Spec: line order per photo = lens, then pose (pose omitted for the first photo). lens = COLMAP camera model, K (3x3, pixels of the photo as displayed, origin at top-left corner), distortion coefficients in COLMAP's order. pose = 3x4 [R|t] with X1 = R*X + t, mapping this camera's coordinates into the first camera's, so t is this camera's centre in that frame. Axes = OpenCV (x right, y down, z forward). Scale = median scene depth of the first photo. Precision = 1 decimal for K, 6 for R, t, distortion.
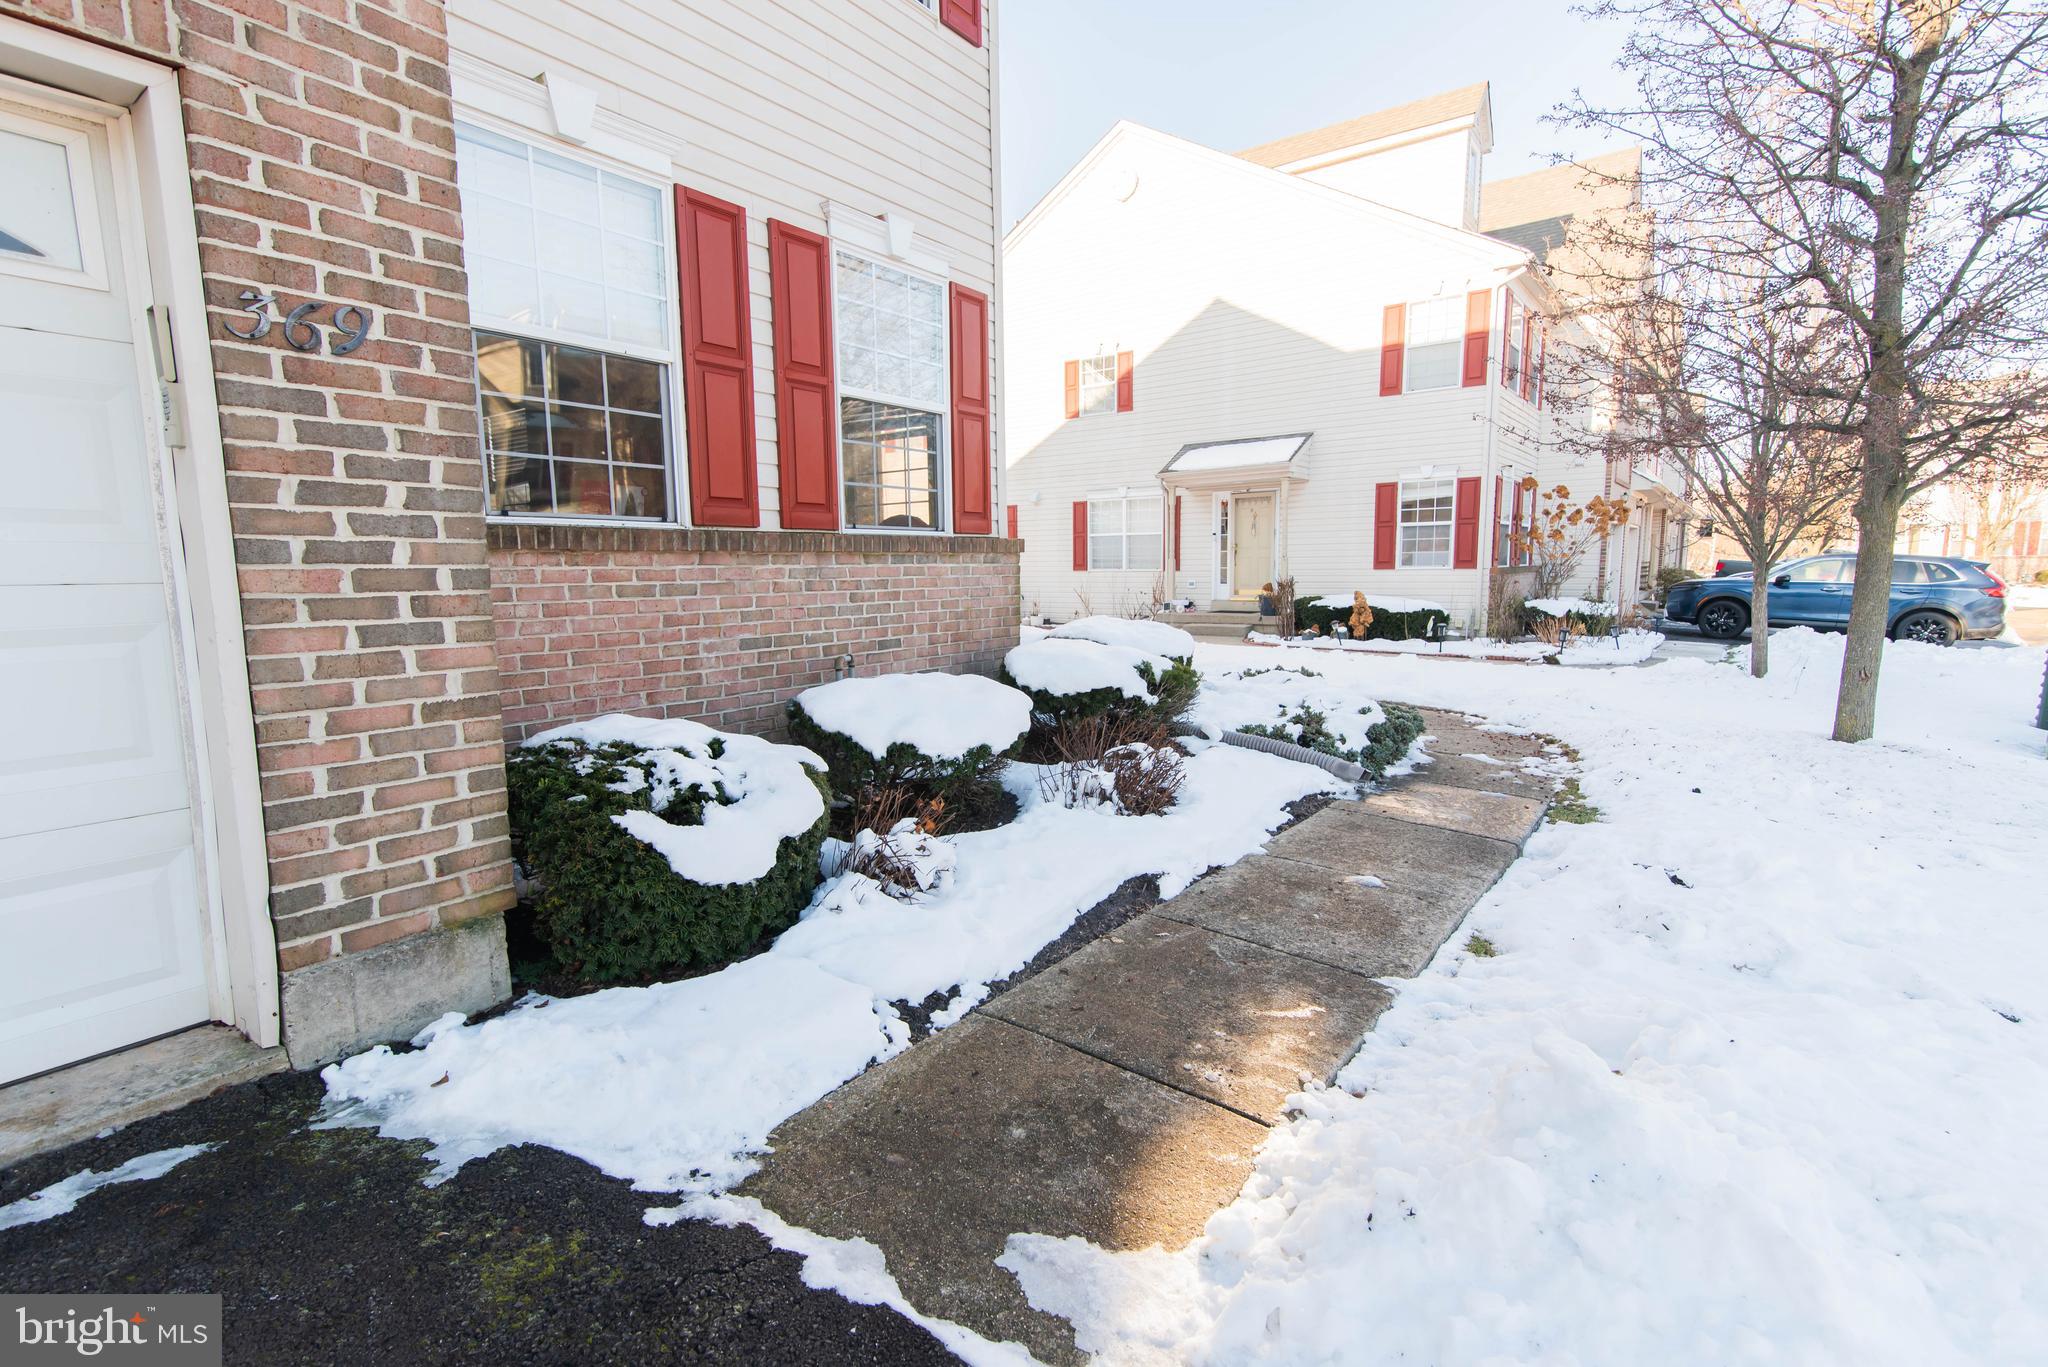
lens RADIAL K [[935.7, 0, 1031.8], [0, 935.7, 681.7], [0, 0, 1]] dist [0.015509, -0.001897]
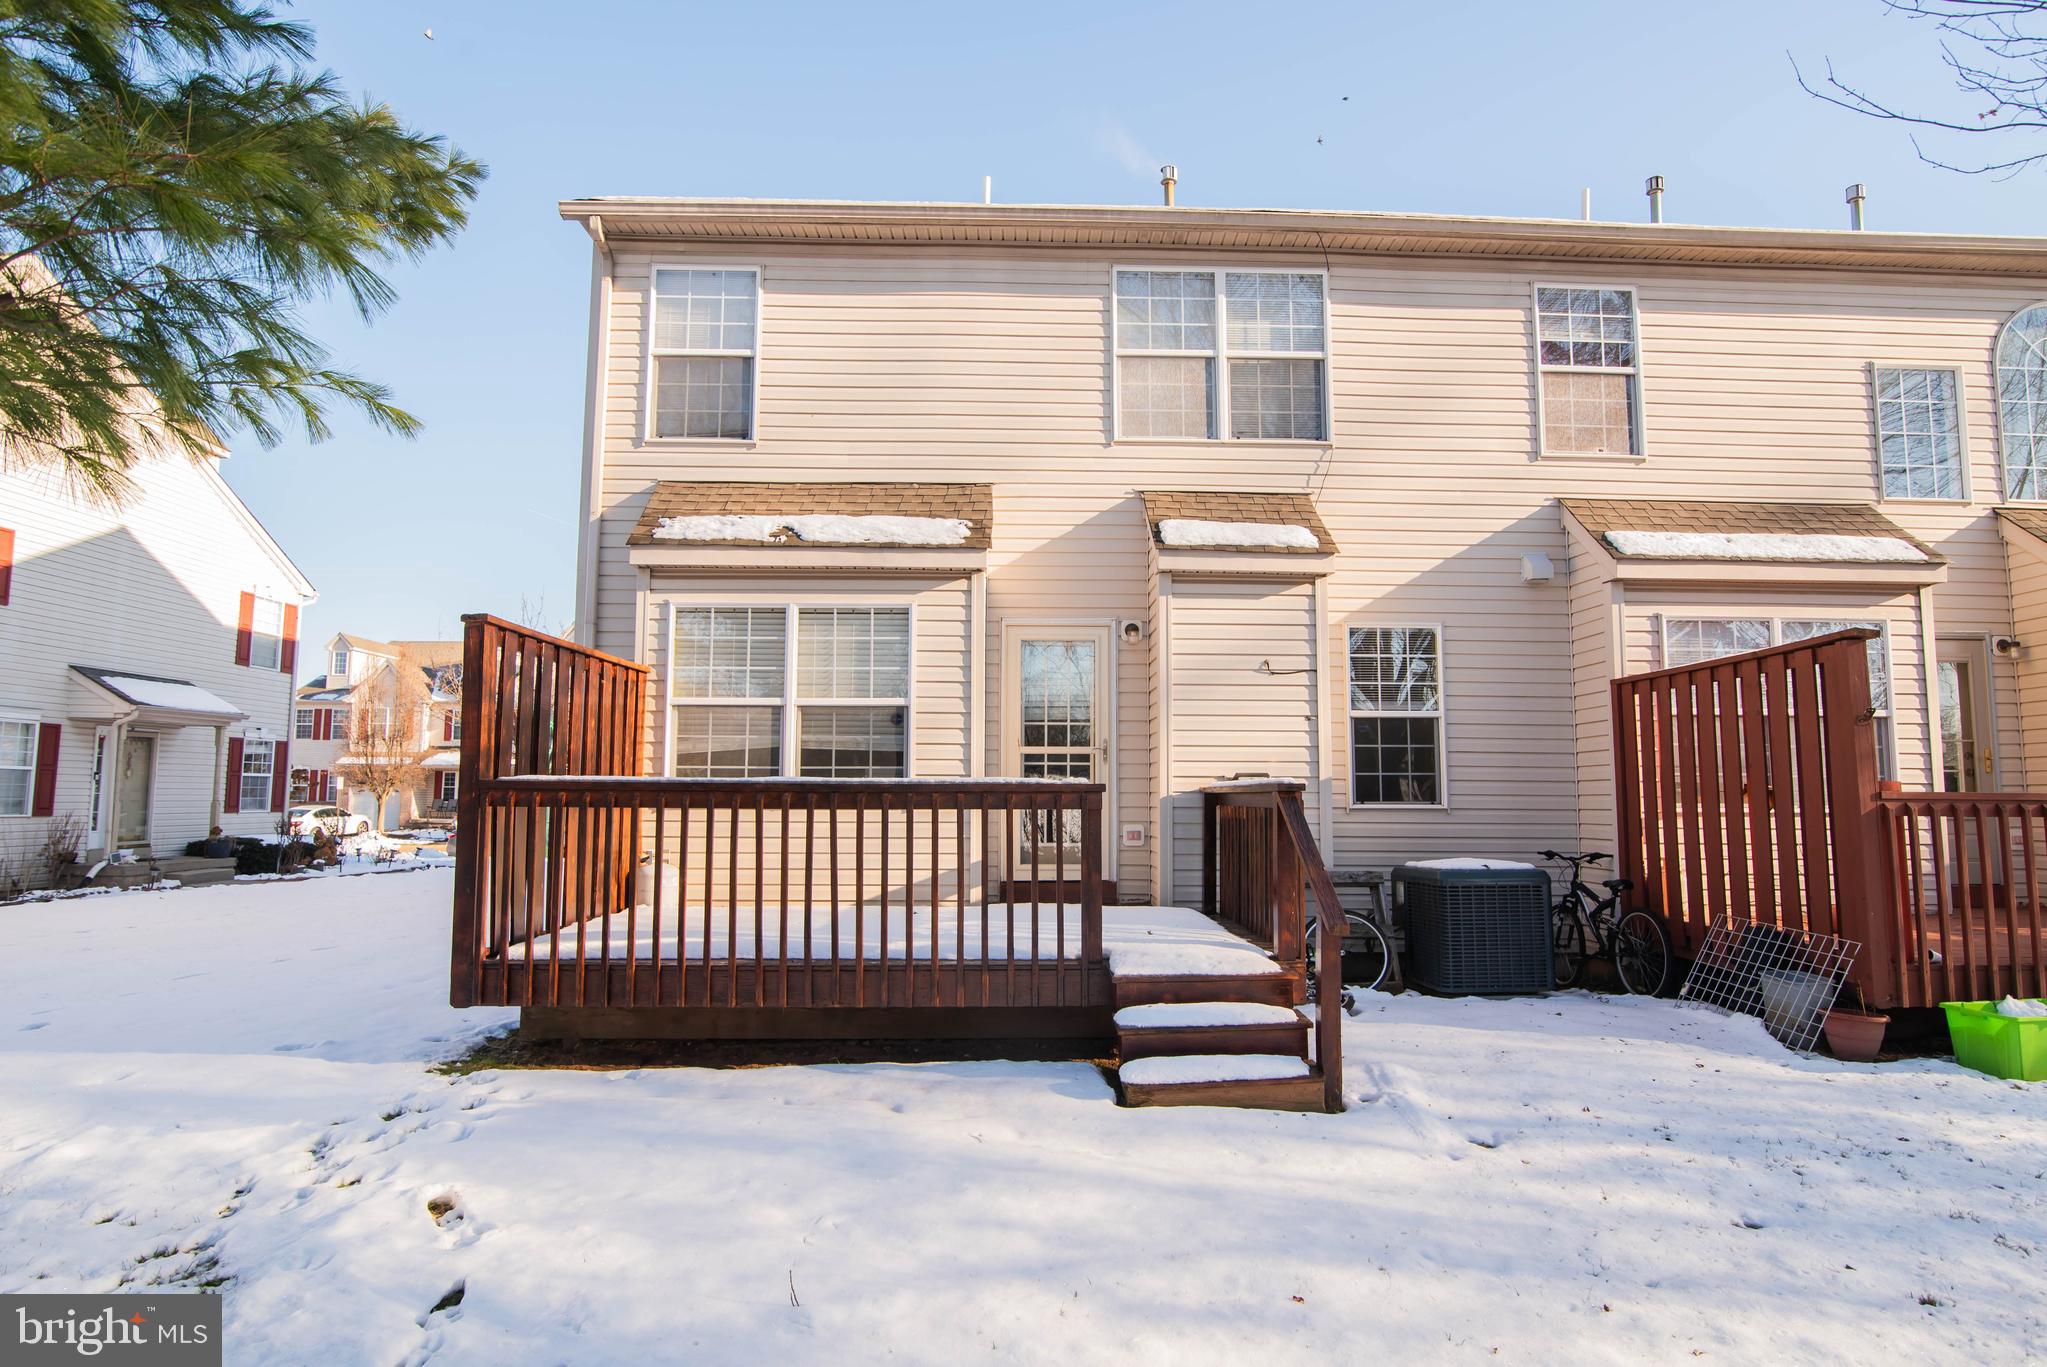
lens RADIAL K [[959.9, 0, 1023.7], [0, 959.9, 686.2], [0, 0, 1]] dist [-0.003894, -0.000462]
pose [[-0.631561, 0.077163, 0.771477, -1.348530], [0.111175, 0.993765, -0.008383, -0.185512], [-0.767314, 0.080474, -0.636202, 1.175111]]
